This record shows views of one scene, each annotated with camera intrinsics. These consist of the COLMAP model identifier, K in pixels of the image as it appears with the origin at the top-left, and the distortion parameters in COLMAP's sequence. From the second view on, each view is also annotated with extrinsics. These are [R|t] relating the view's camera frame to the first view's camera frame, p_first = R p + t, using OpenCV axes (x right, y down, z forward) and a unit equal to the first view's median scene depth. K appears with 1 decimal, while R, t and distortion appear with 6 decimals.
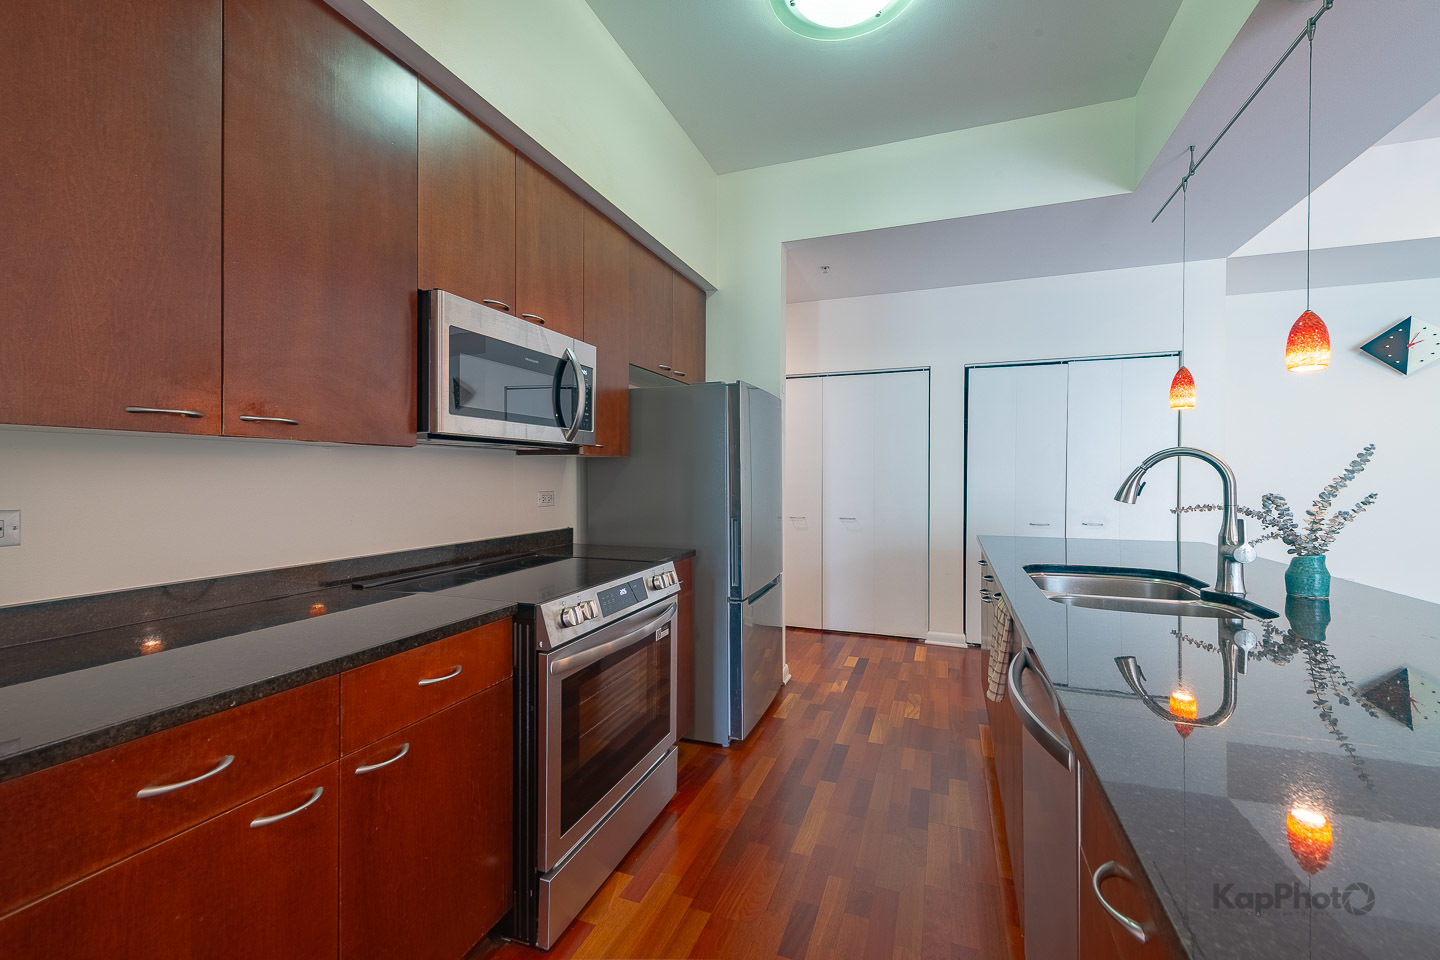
lens RADIAL K [[550.3, 0, 758.3], [0, 550.3, 475.3], [0, 0, 1]] dist [-0.003065, -0.000430]
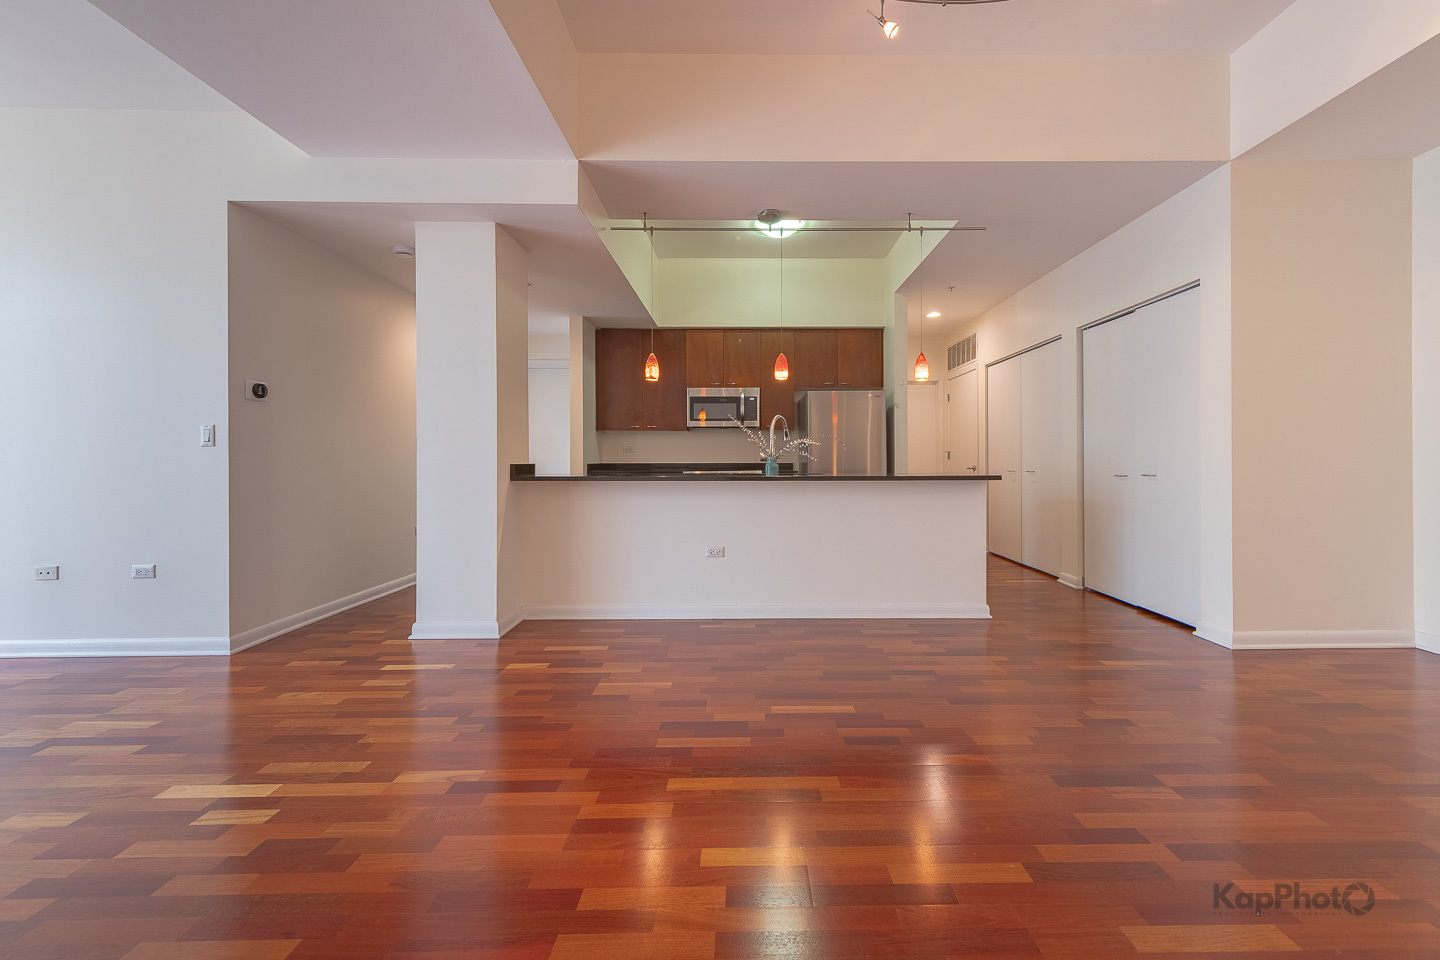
lens RADIAL K [[605.5, 0, 755.0], [0, 605.5, 459.9], [0, 0, 1]] dist [0.014781, -0.000427]
pose [[0.366754, -0.002575, -0.930314, 1.990339], [-0.001072, 0.999994, -0.003190, 0.094499], [0.930317, 0.002168, 0.366750, -0.040257]]
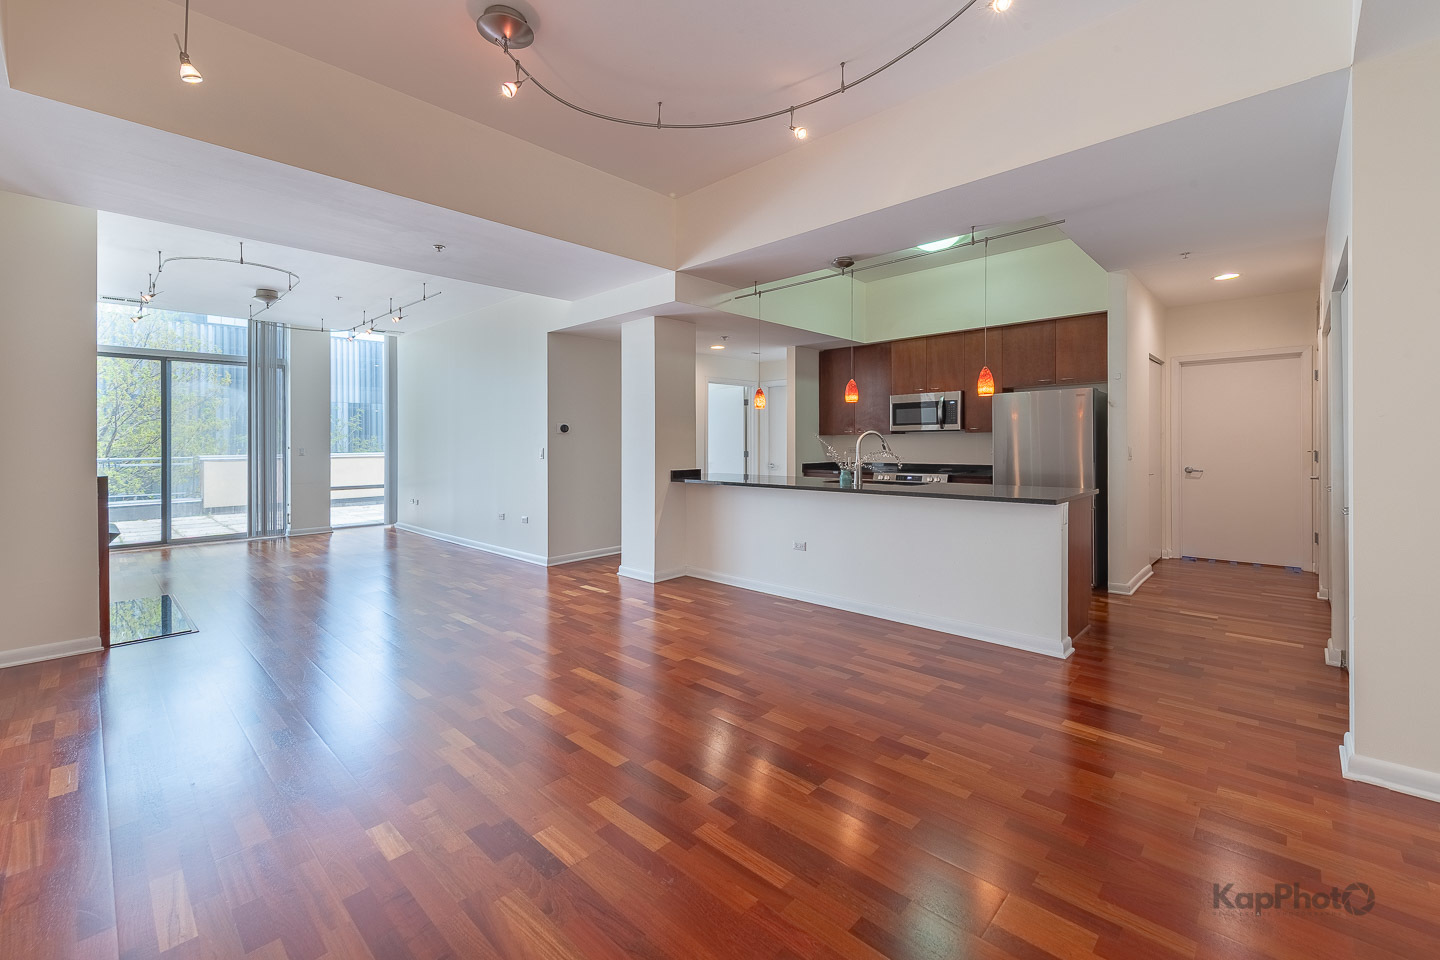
lens RADIAL K [[591.4, 0, 717.6], [0, 591.4, 438.0], [0, 0, 1]] dist [0.001809, -0.000058]
pose [[-0.382896, -0.003726, -0.923784, 2.316602], [0.000188, 0.999992, -0.004111, -0.003420], [0.923791, -0.001747, -0.382892, 0.876243]]
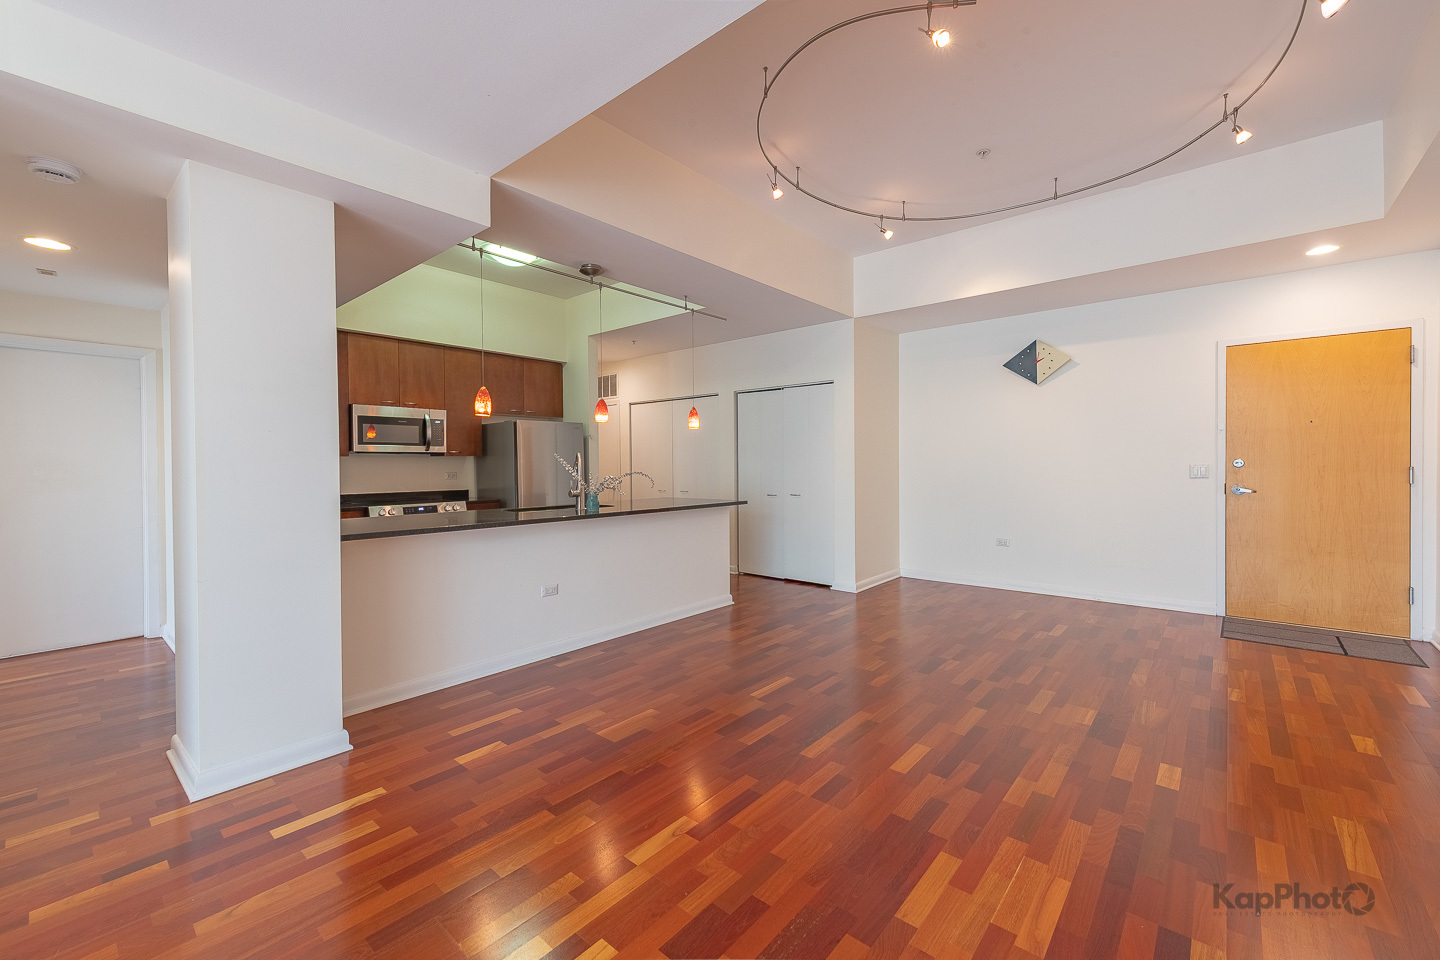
lens RADIAL K [[569.2, 0, 754.2], [0, 569.2, 470.0], [0, 0, 1]] dist [0.010661, -0.000440]
pose [[0.946820, -0.003259, -0.321747, 1.498337], [0.005711, 0.999961, 0.006679, 0.009681], [0.321713, -0.008161, 0.946802, -0.763590]]
